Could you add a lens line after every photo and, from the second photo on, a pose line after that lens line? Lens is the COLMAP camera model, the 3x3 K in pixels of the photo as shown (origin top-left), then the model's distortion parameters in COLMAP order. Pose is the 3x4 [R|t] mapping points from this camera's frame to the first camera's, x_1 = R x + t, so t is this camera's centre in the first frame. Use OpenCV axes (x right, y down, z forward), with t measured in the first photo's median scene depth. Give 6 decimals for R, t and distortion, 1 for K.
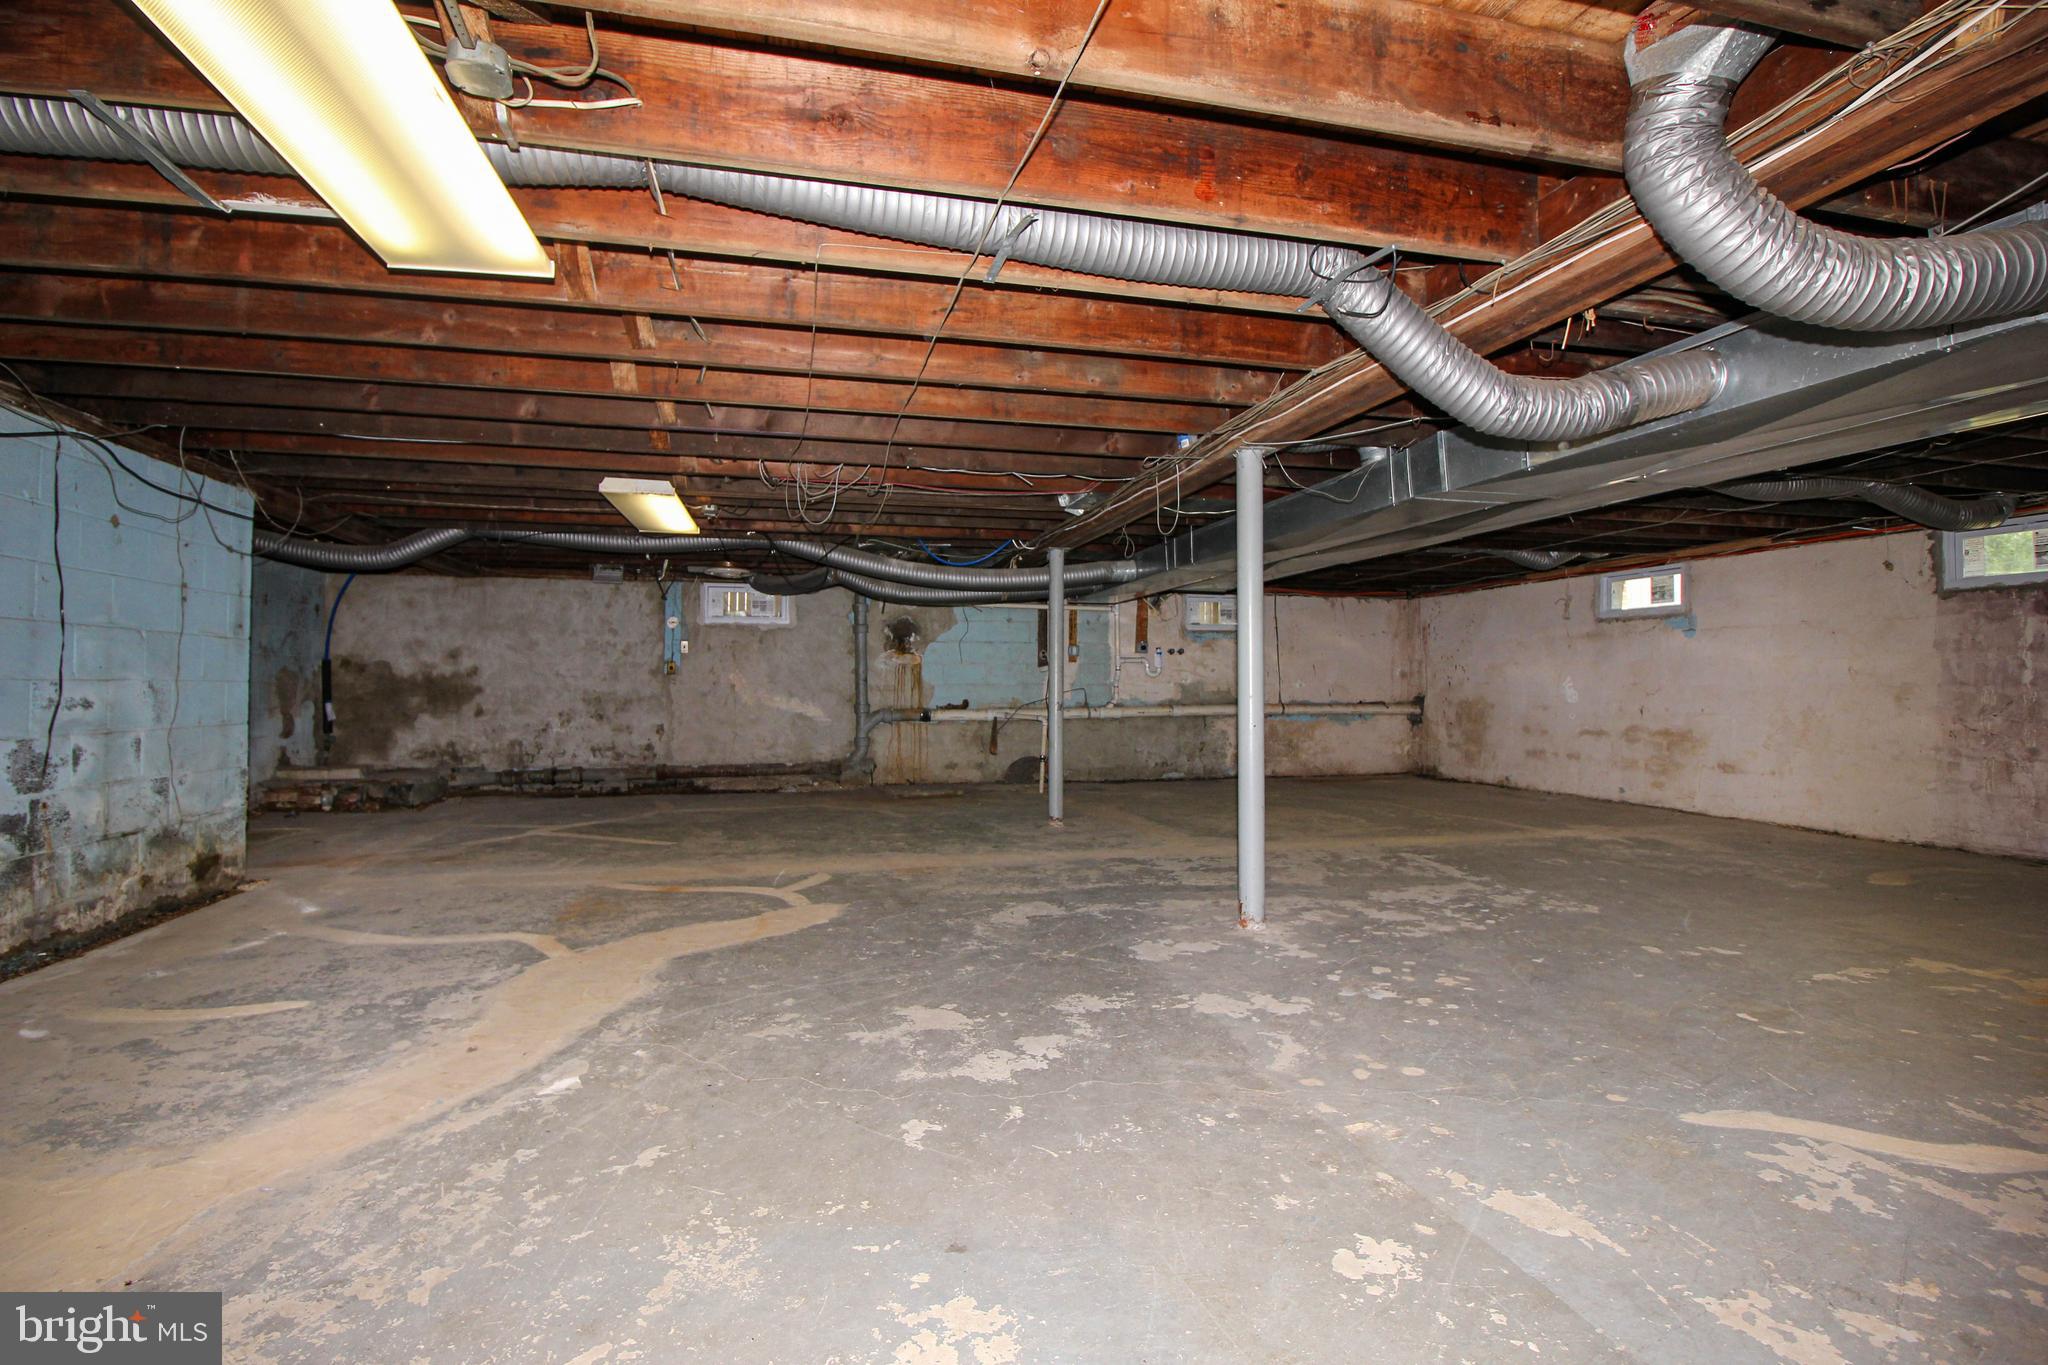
lens RADIAL K [[945.2, 0, 1002.3], [0, 945.2, 663.6], [0, 0, 1]] dist [0.001045, -0.014423]
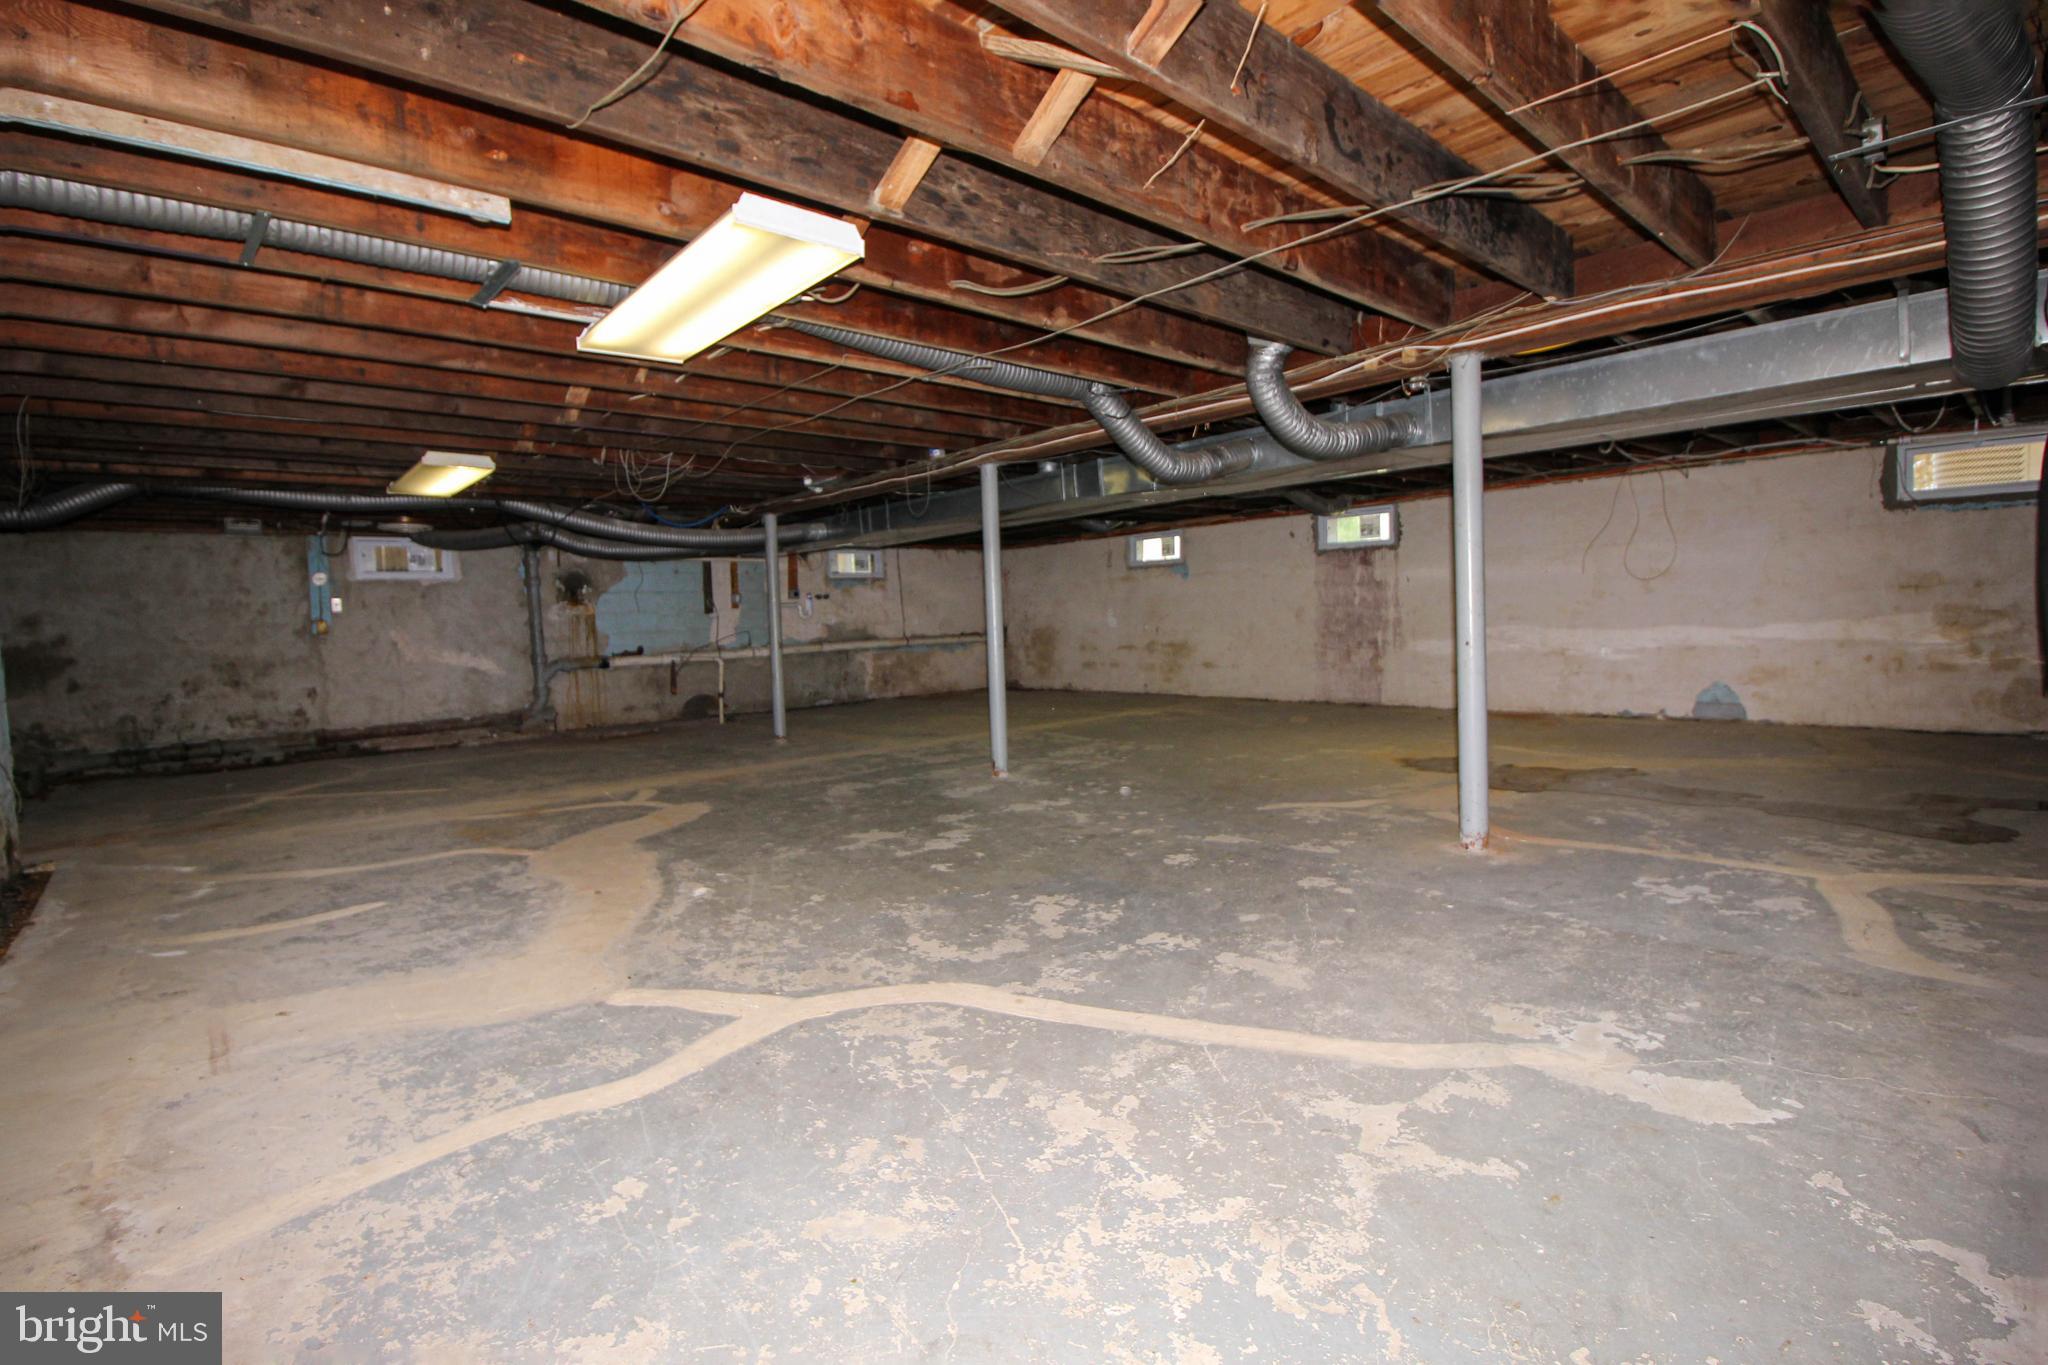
lens RADIAL K [[945.2, 0, 1002.3], [0, 945.2, 663.6], [0, 0, 1]] dist [0.001045, -0.014423]
pose [[0.880274, -0.057237, 0.471001, -0.238888], [0.028150, 0.997249, 0.068576, -0.005787], [-0.473630, -0.047107, 0.879463, -0.186718]]
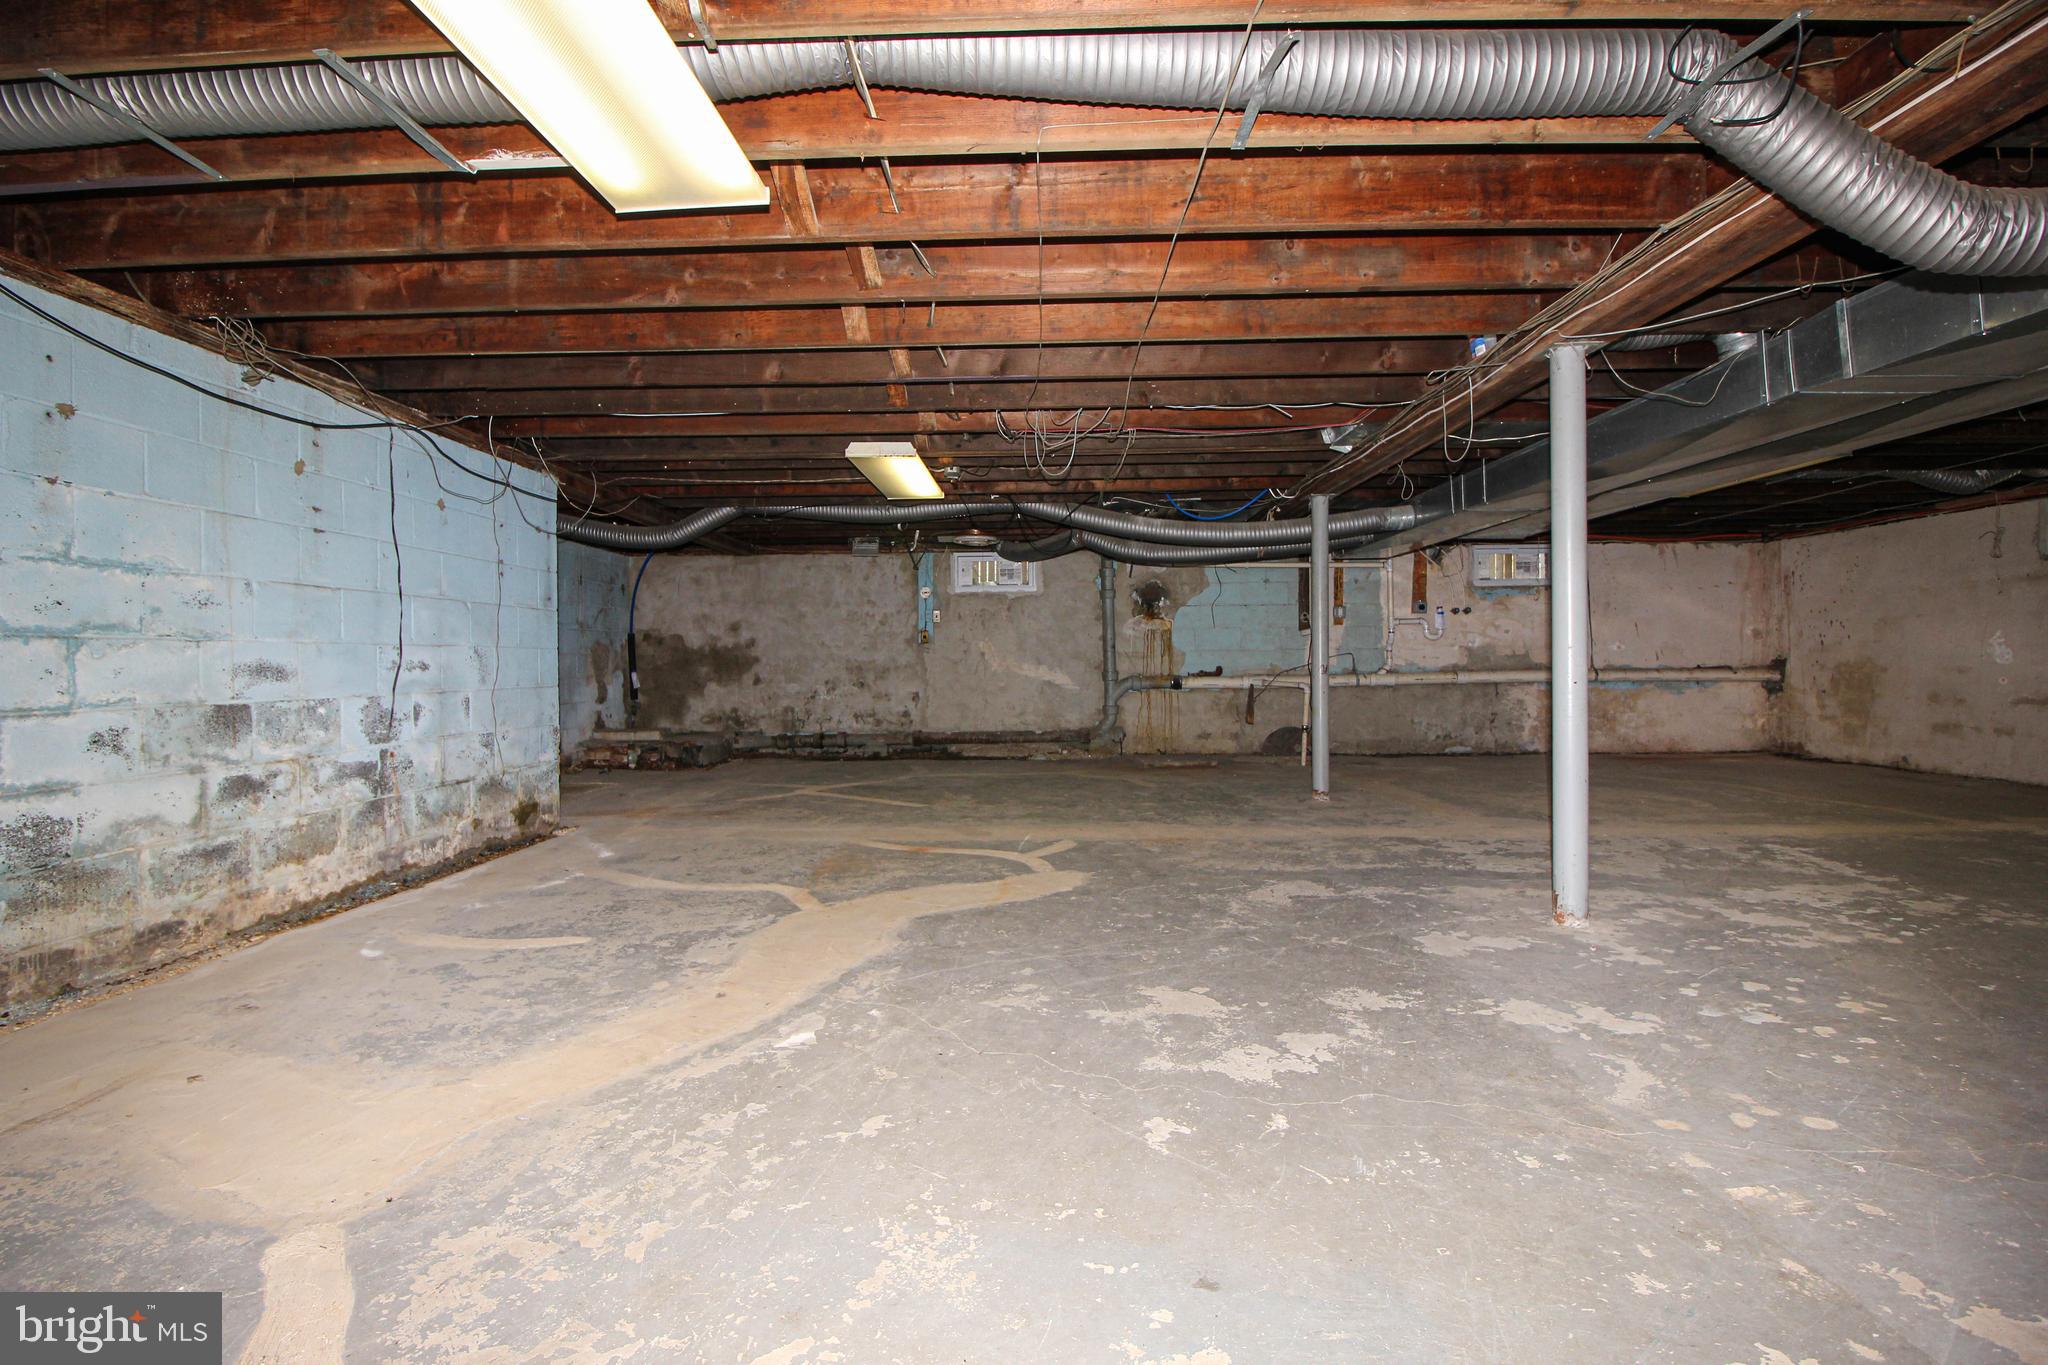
lens RADIAL K [[945.2, 0, 1002.3], [0, 945.2, 663.6], [0, 0, 1]] dist [0.001045, -0.014423]
pose [[0.964903, -0.008349, -0.262474, 0.000115], [0.015442, 0.999569, 0.024972, 0.011077], [0.262152, -0.028148, 0.964616, 0.037970]]
